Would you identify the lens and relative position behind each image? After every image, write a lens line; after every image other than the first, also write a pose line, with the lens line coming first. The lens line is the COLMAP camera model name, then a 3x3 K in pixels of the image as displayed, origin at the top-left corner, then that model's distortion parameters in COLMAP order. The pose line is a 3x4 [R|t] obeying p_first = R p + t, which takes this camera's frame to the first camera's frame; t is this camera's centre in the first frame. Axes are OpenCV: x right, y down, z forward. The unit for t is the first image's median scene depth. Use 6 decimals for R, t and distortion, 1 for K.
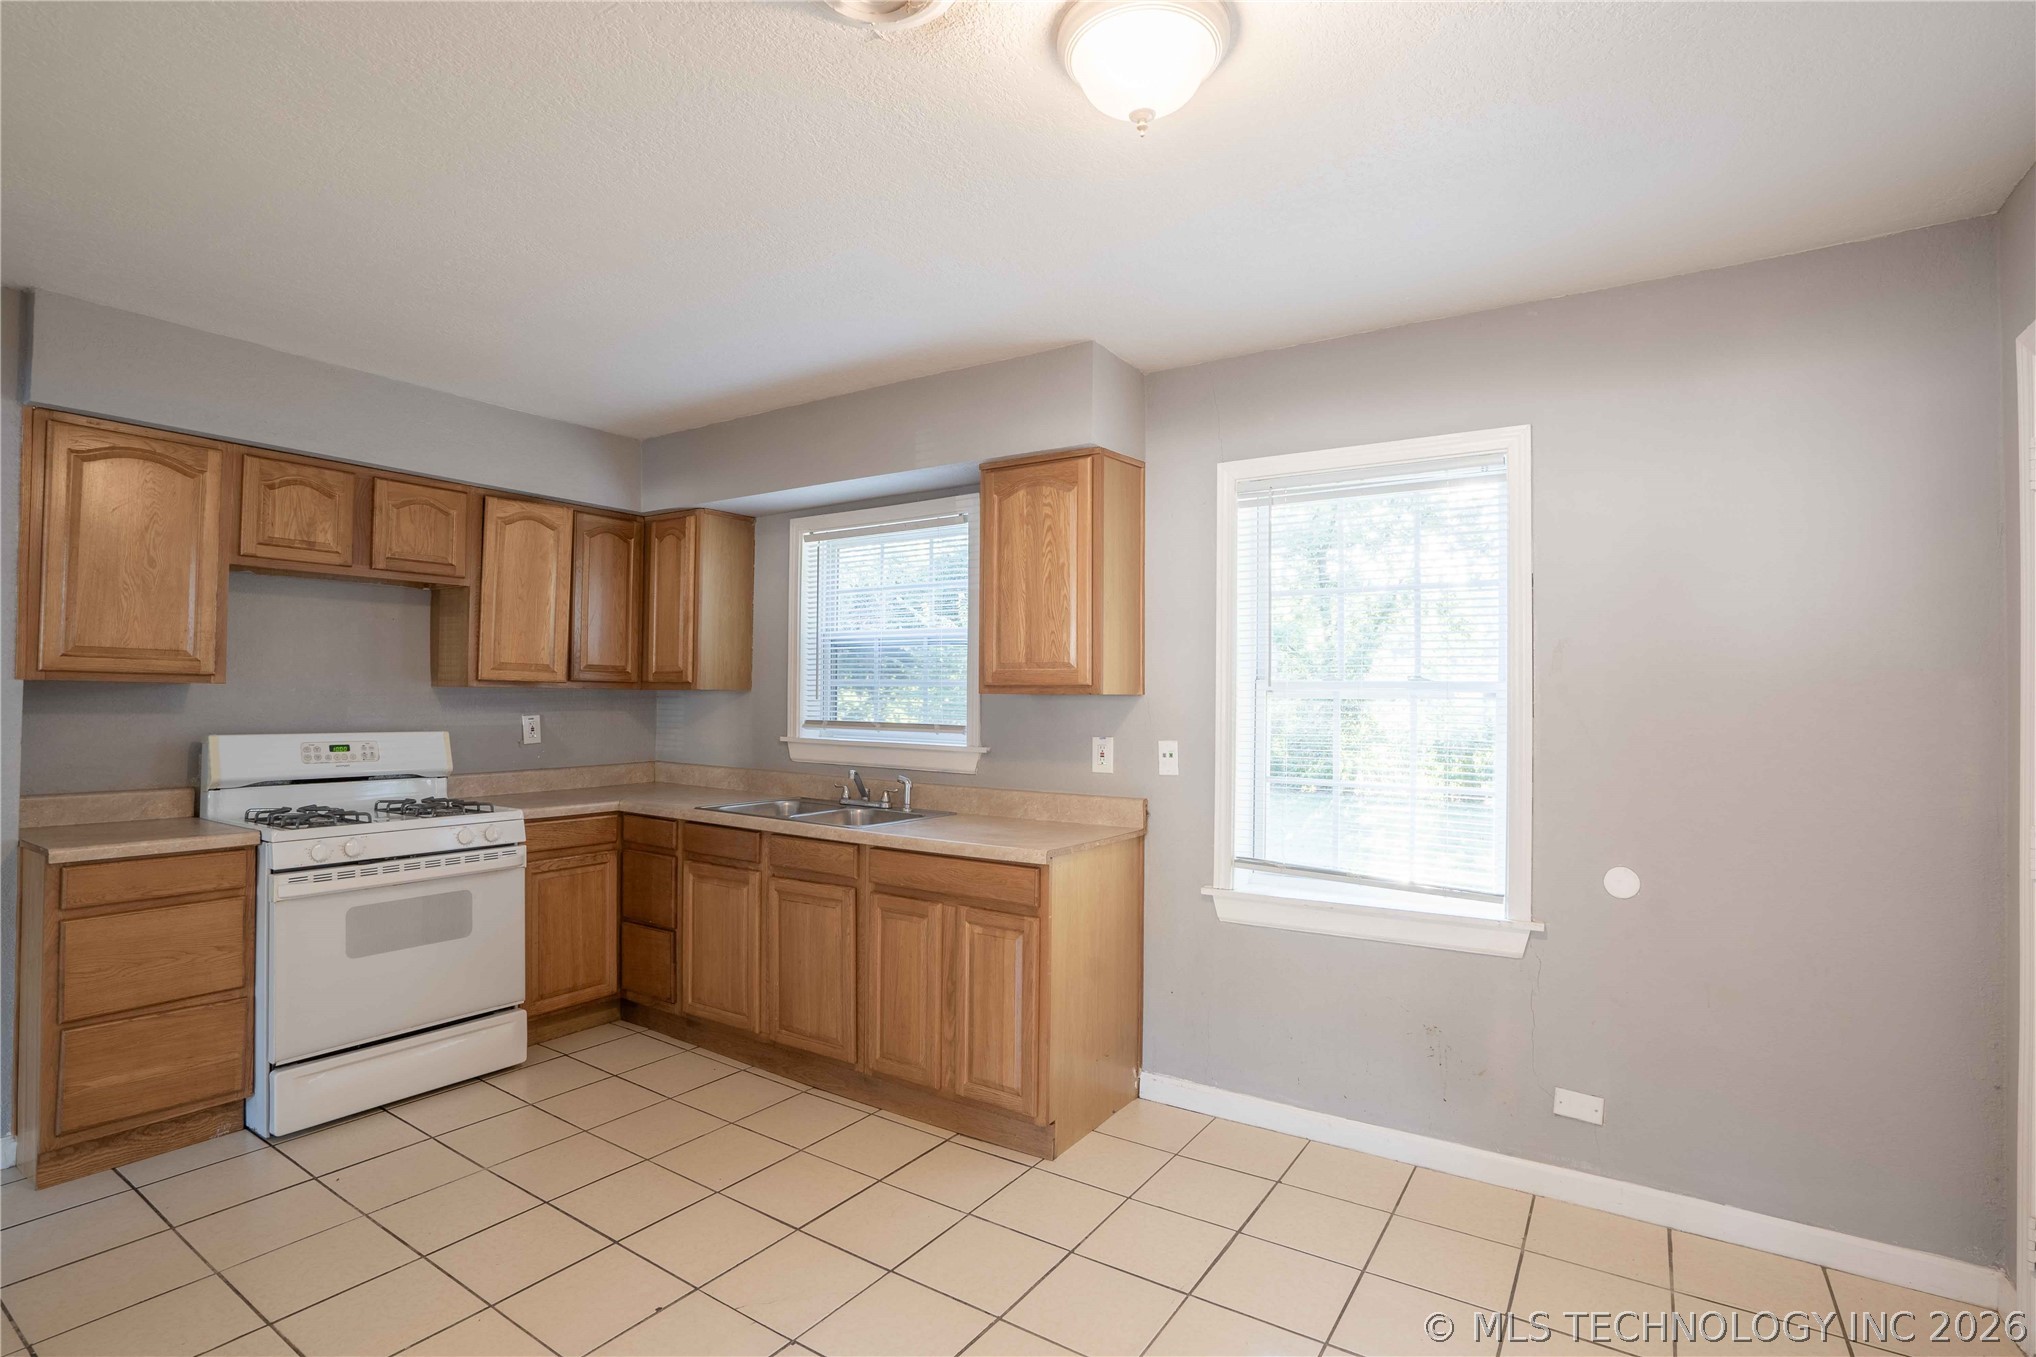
lens RADIAL K [[983.4, 0, 1014.7], [0, 983.4, 696.1], [0, 0, 1]] dist [-0.003846, -0.000218]
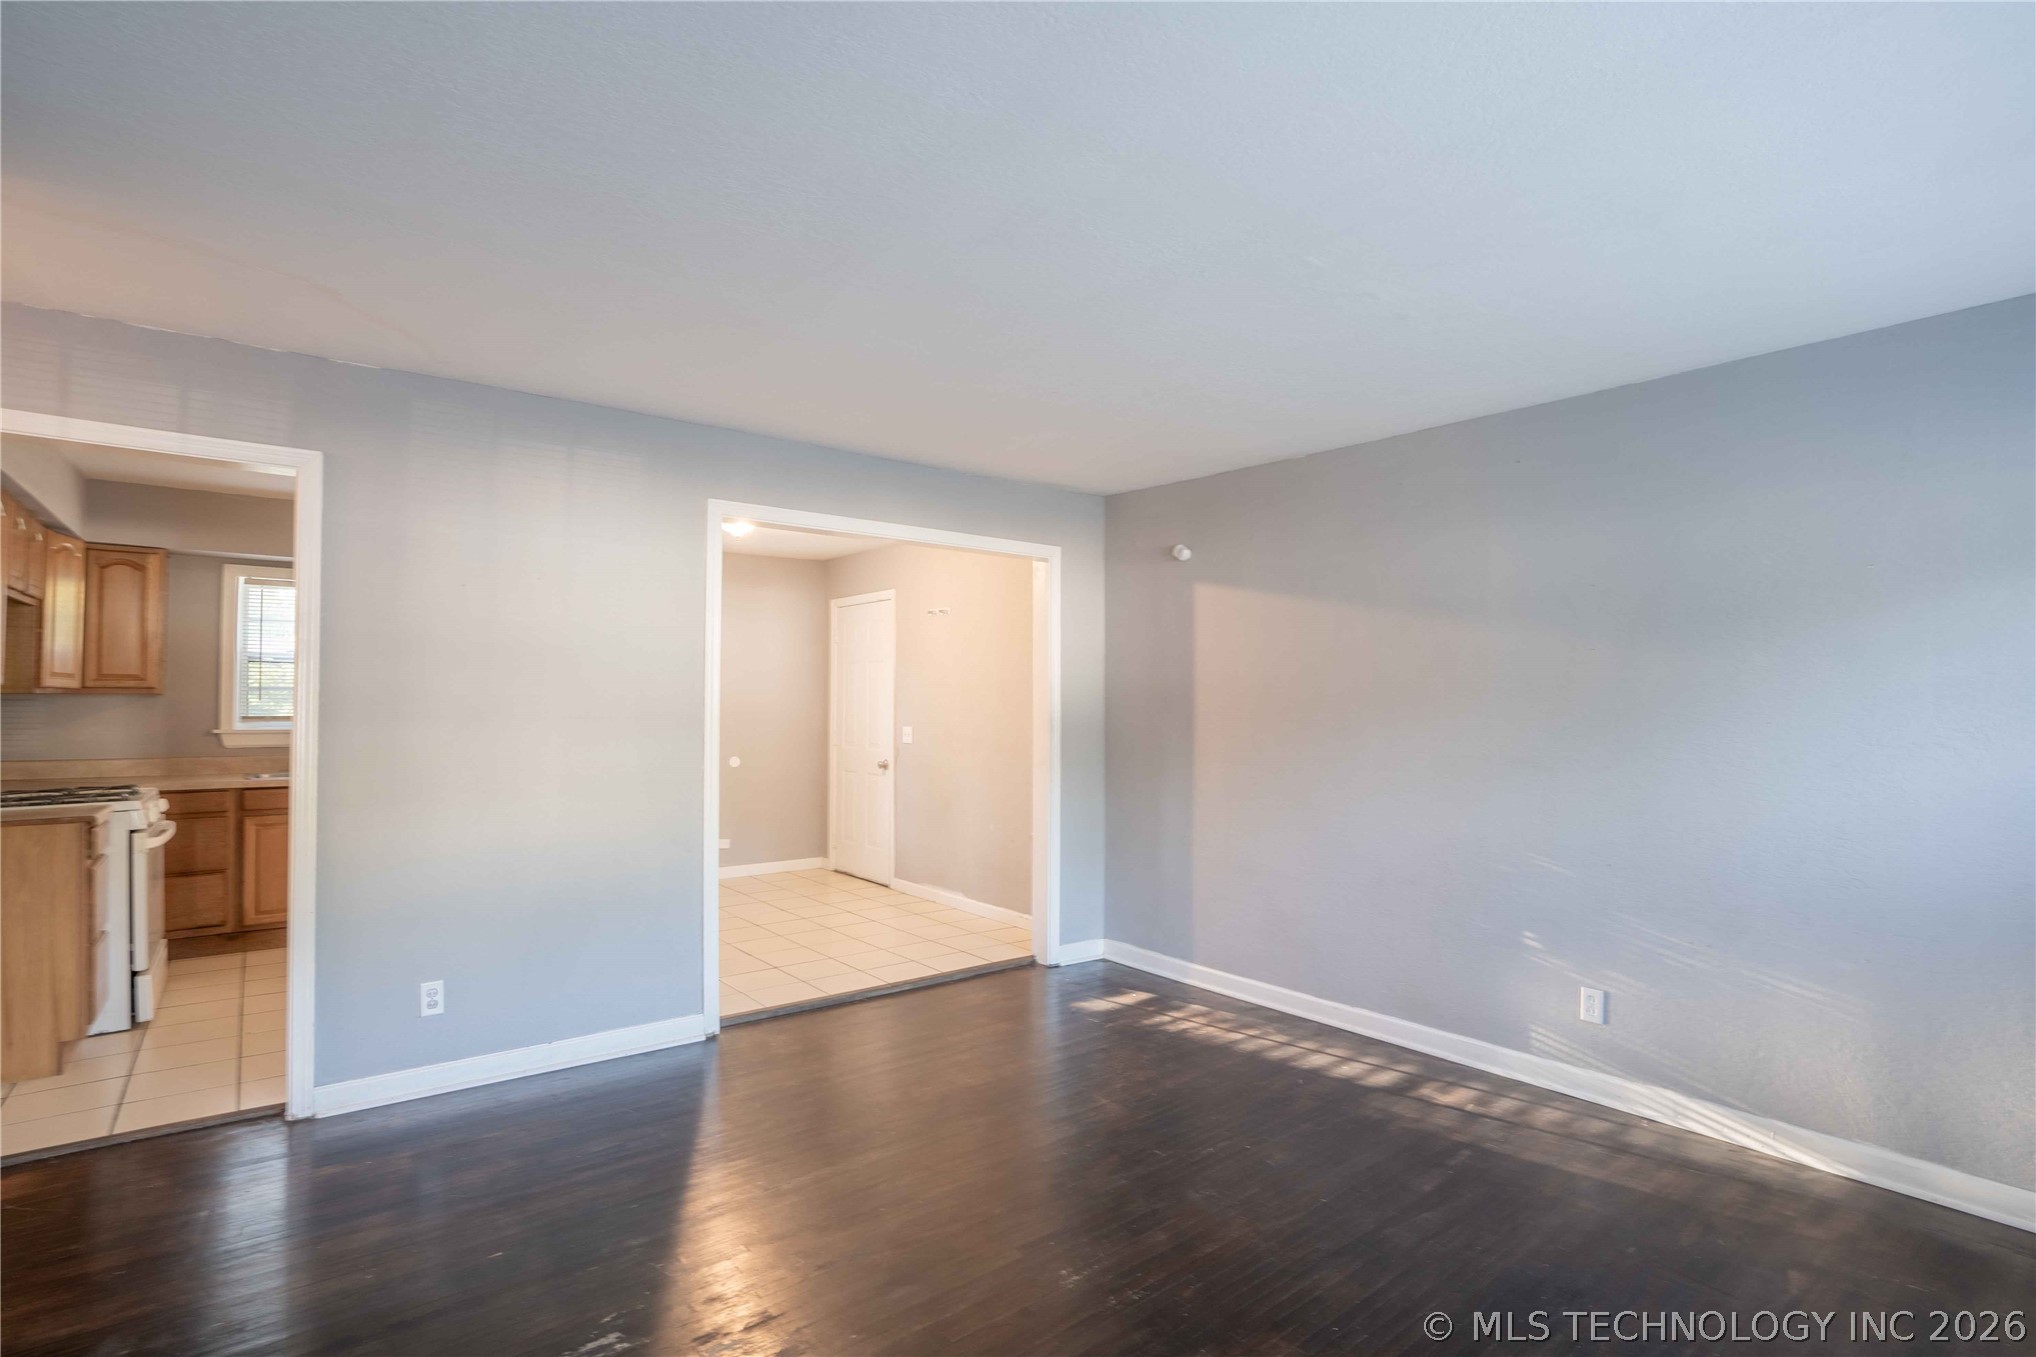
lens RADIAL K [[983.4, 0, 1016.2], [0, 983.4, 683.4], [0, 0, 1]] dist [-0.003846, -0.000218]
pose [[0.303549, 0.001151, 0.952815, -1.164012], [-0.012064, 0.999924, 0.002636, -0.036780], [-0.952739, -0.012295, 0.303540, -0.413208]]
